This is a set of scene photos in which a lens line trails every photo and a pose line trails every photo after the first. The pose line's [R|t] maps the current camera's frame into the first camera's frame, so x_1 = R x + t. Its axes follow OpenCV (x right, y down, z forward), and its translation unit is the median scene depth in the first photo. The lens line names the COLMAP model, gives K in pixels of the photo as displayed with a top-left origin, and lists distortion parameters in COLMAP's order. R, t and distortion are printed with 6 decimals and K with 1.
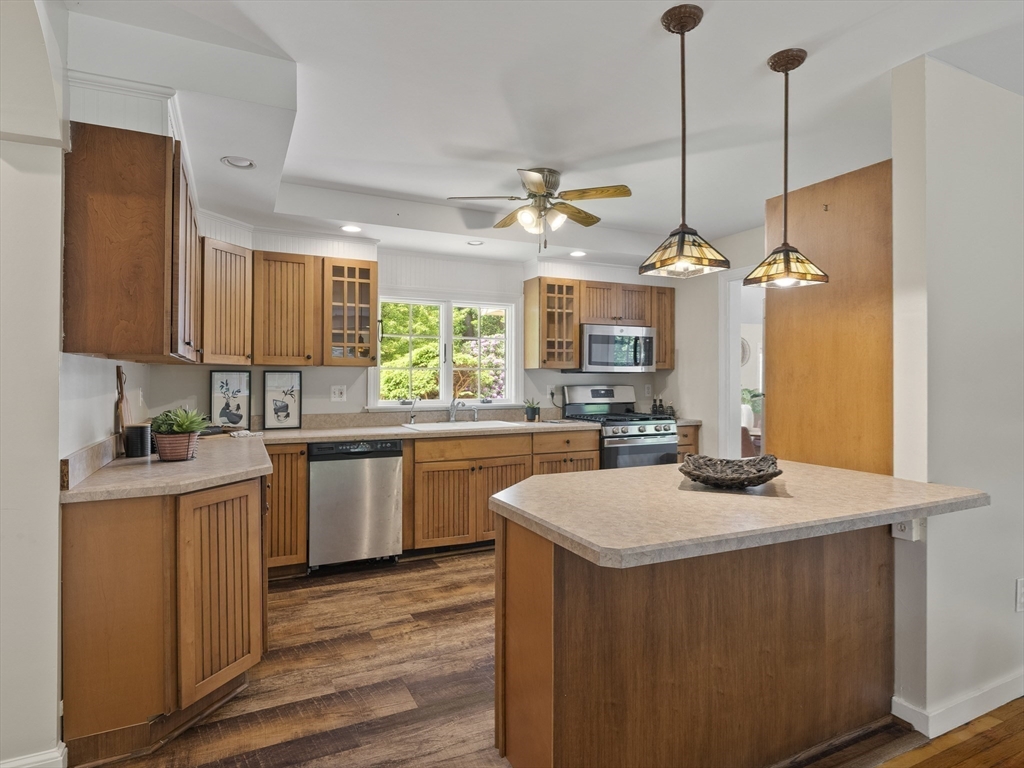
lens RADIAL K [[566.6, 0, 512.0], [0, 566.6, 384.0], [0, 0, 1]] dist [0.001834, 0.000098]
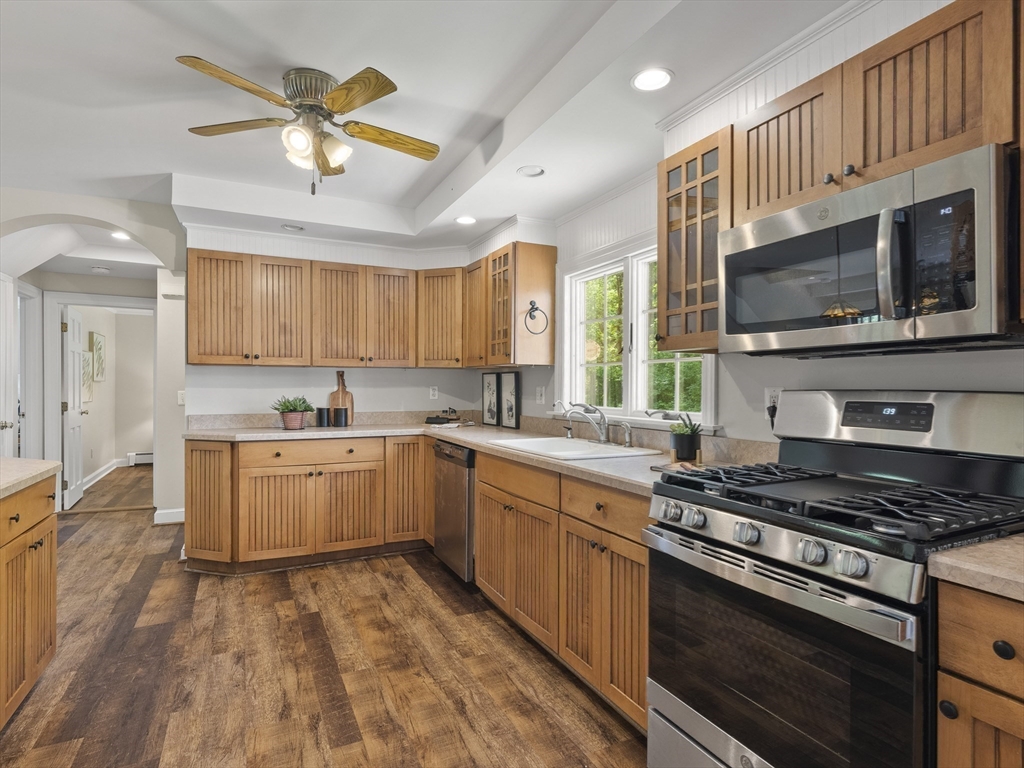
lens RADIAL K [[540.8, 0, 512.0], [0, 540.8, 384.0], [0, 0, 1]] dist [0.002192, 0.000645]
pose [[0.015440, -0.004406, -0.999871, 0.747405], [-0.011475, 0.999924, -0.004584, 0.005267], [0.999815, 0.011544, 0.015388, 1.262192]]
